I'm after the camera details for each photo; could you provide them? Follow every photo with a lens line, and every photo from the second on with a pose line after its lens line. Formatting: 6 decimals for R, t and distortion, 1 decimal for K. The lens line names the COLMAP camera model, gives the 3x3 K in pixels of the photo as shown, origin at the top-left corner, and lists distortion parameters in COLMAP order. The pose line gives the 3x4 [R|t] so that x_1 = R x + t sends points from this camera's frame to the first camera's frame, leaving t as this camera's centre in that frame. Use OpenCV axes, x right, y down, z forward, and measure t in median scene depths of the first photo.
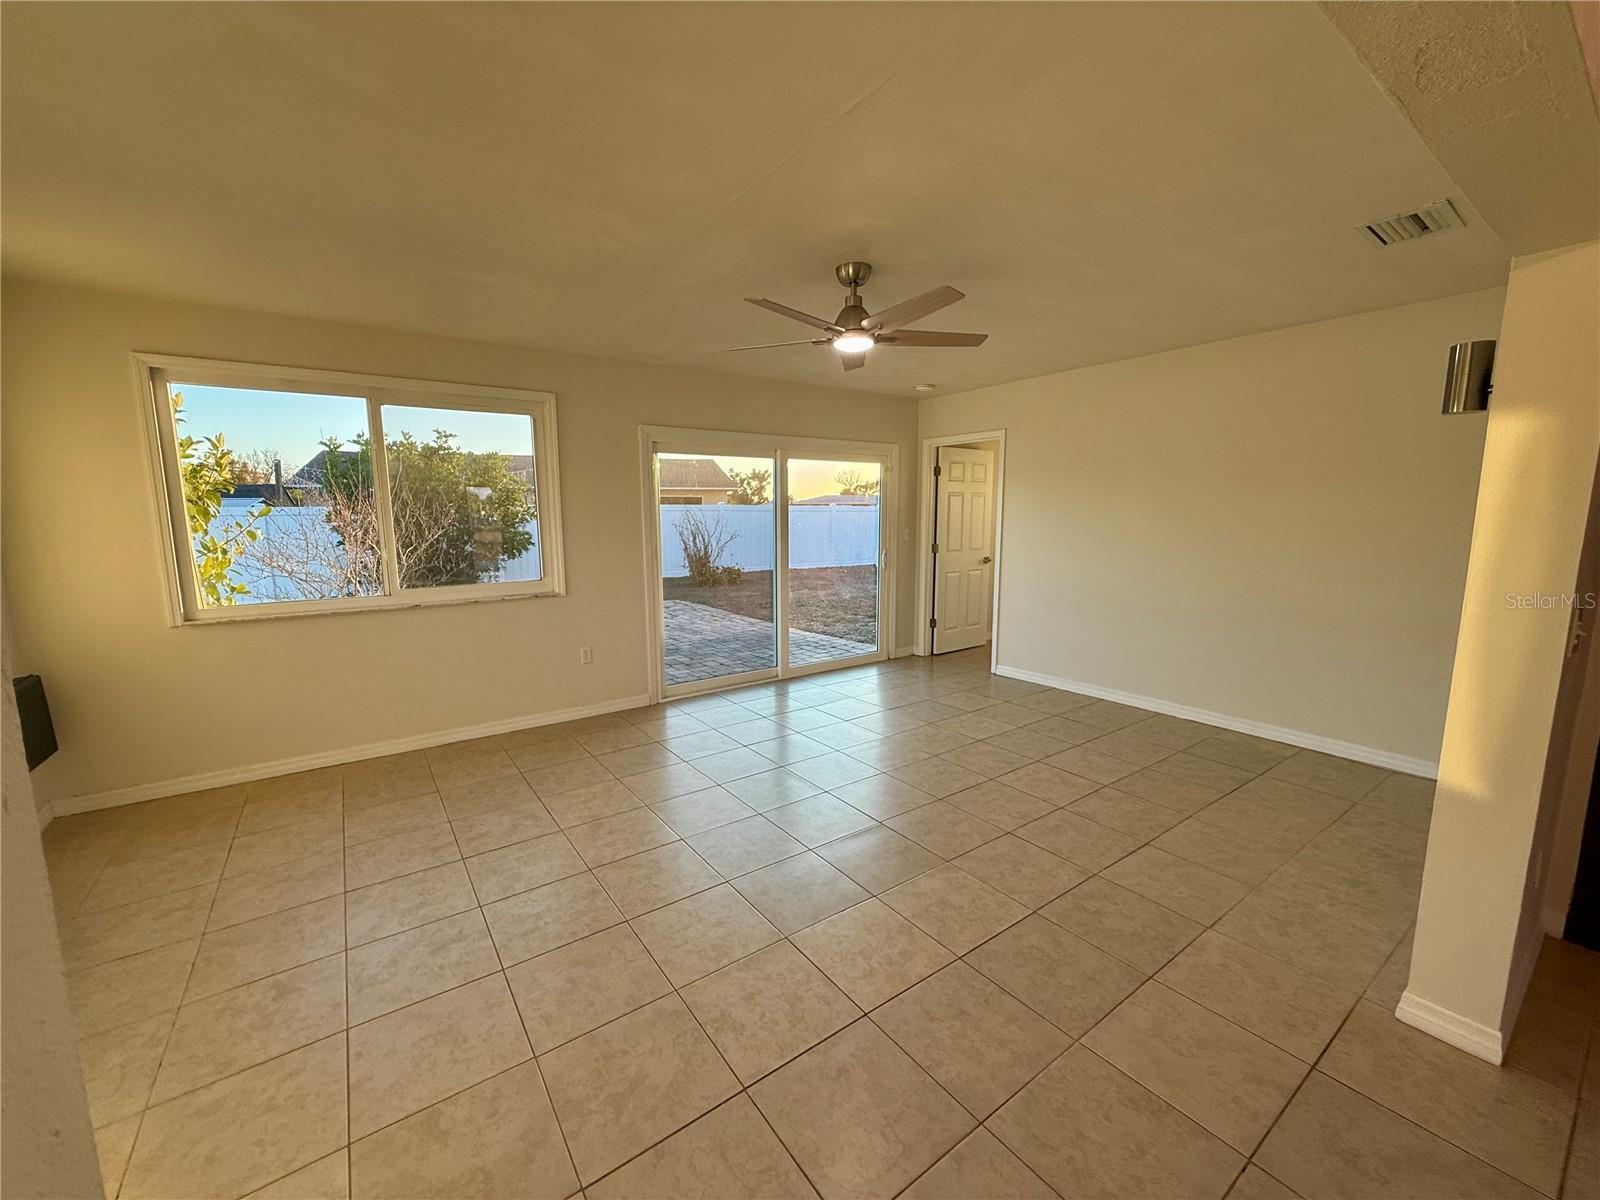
lens RADIAL K [[635.9, 0, 796.6], [0, 635.9, 606.5], [0, 0, 1]] dist [-0.000037, -0.000055]
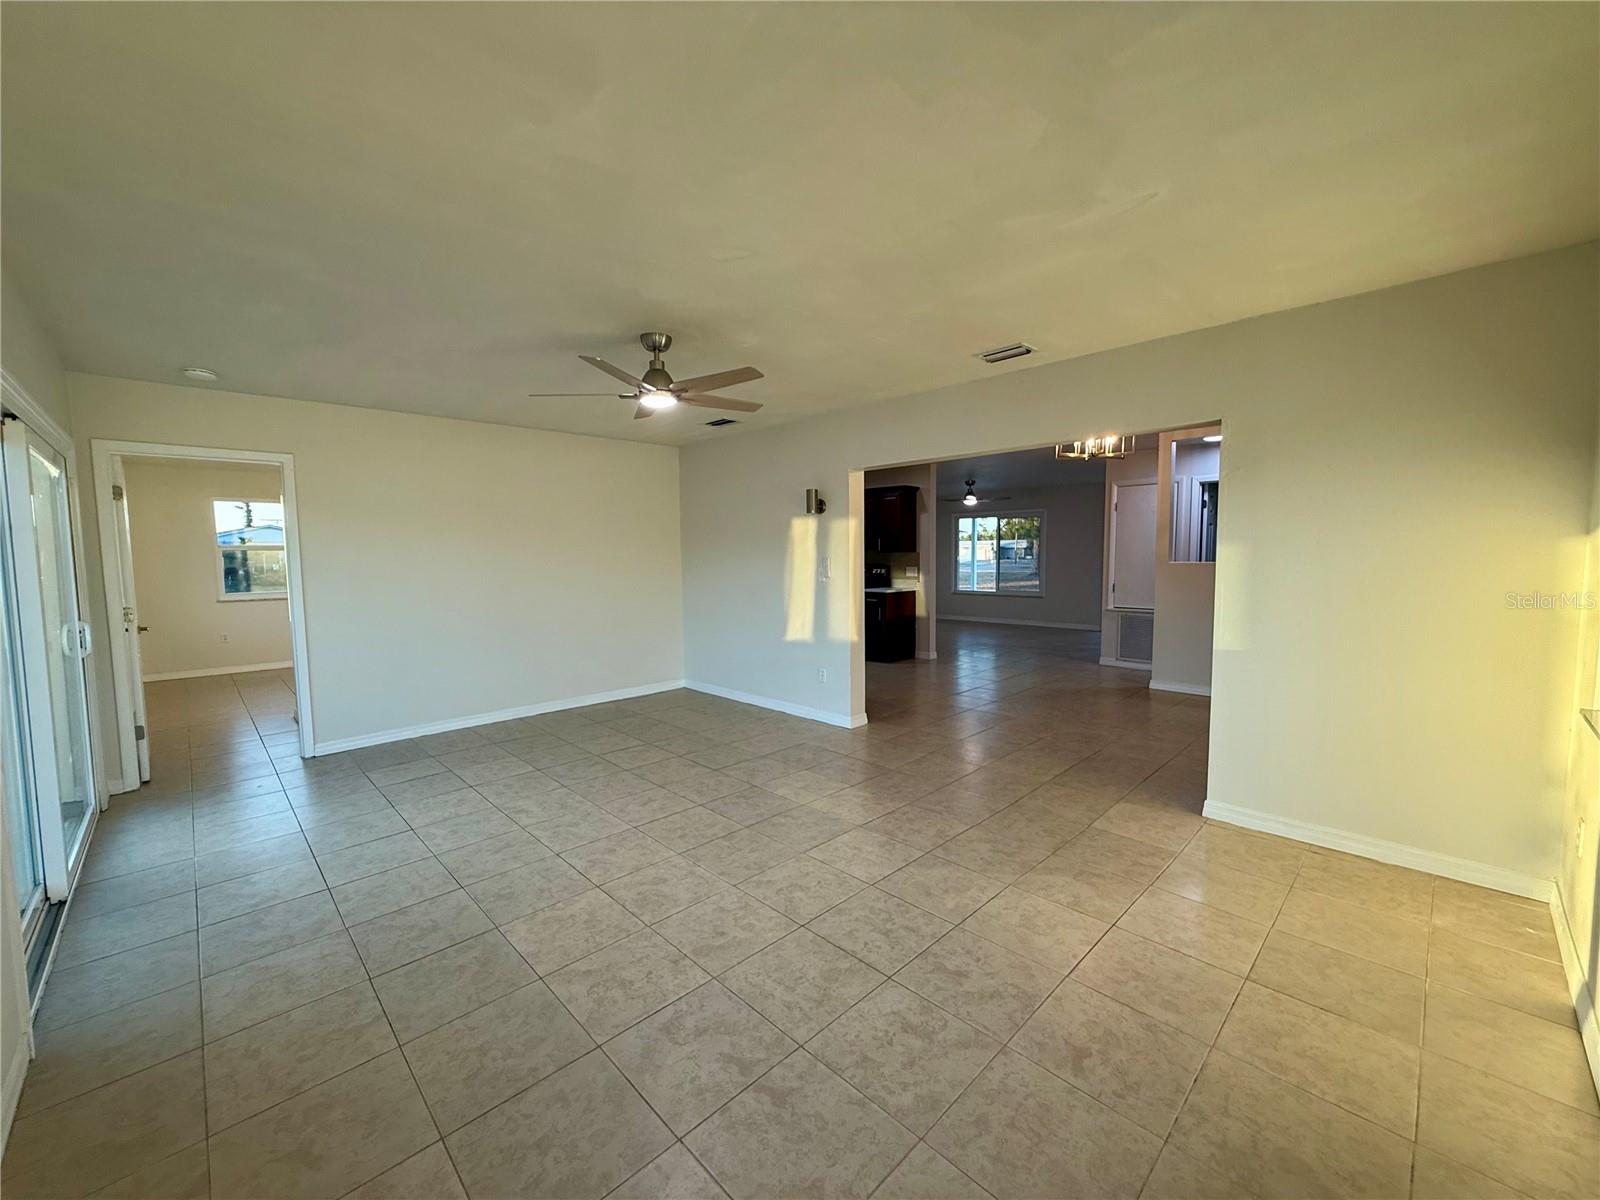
lens RADIAL K [[635.9, 0, 800.9], [0, 635.9, 599.0], [0, 0, 1]] dist [-0.000037, -0.000055]
pose [[-0.151371, -0.064349, 0.986380, -0.645186], [0.162569, 0.982670, 0.089055, -0.070196], [-0.975017, 0.173835, -0.138286, 0.564480]]
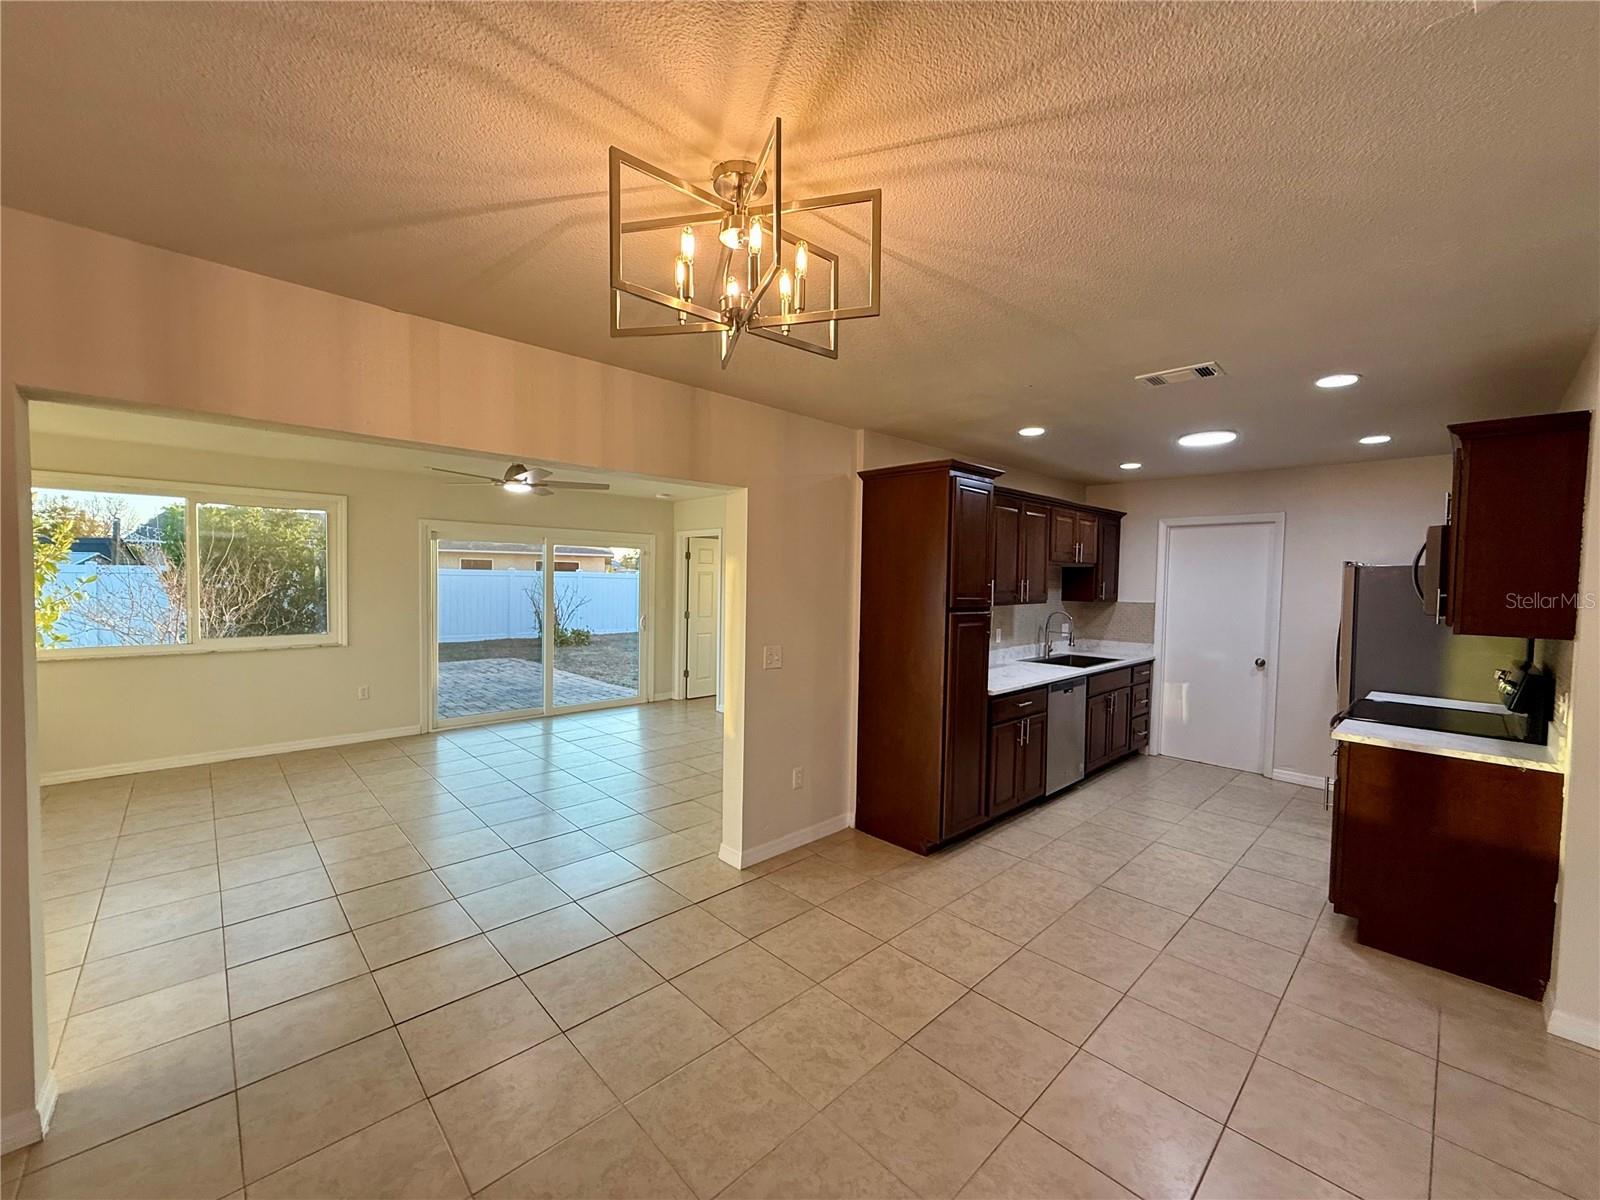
lens RADIAL K [[635.9, 0, 795.9], [0, 635.9, 602.2], [0, 0, 1]] dist [-0.000037, -0.000055]
pose [[0.990189, 0.019073, 0.138426, 0.334497], [-0.003978, 0.994086, -0.108519, 0.028508], [-0.139677, 0.106904, 0.984409, -0.388644]]
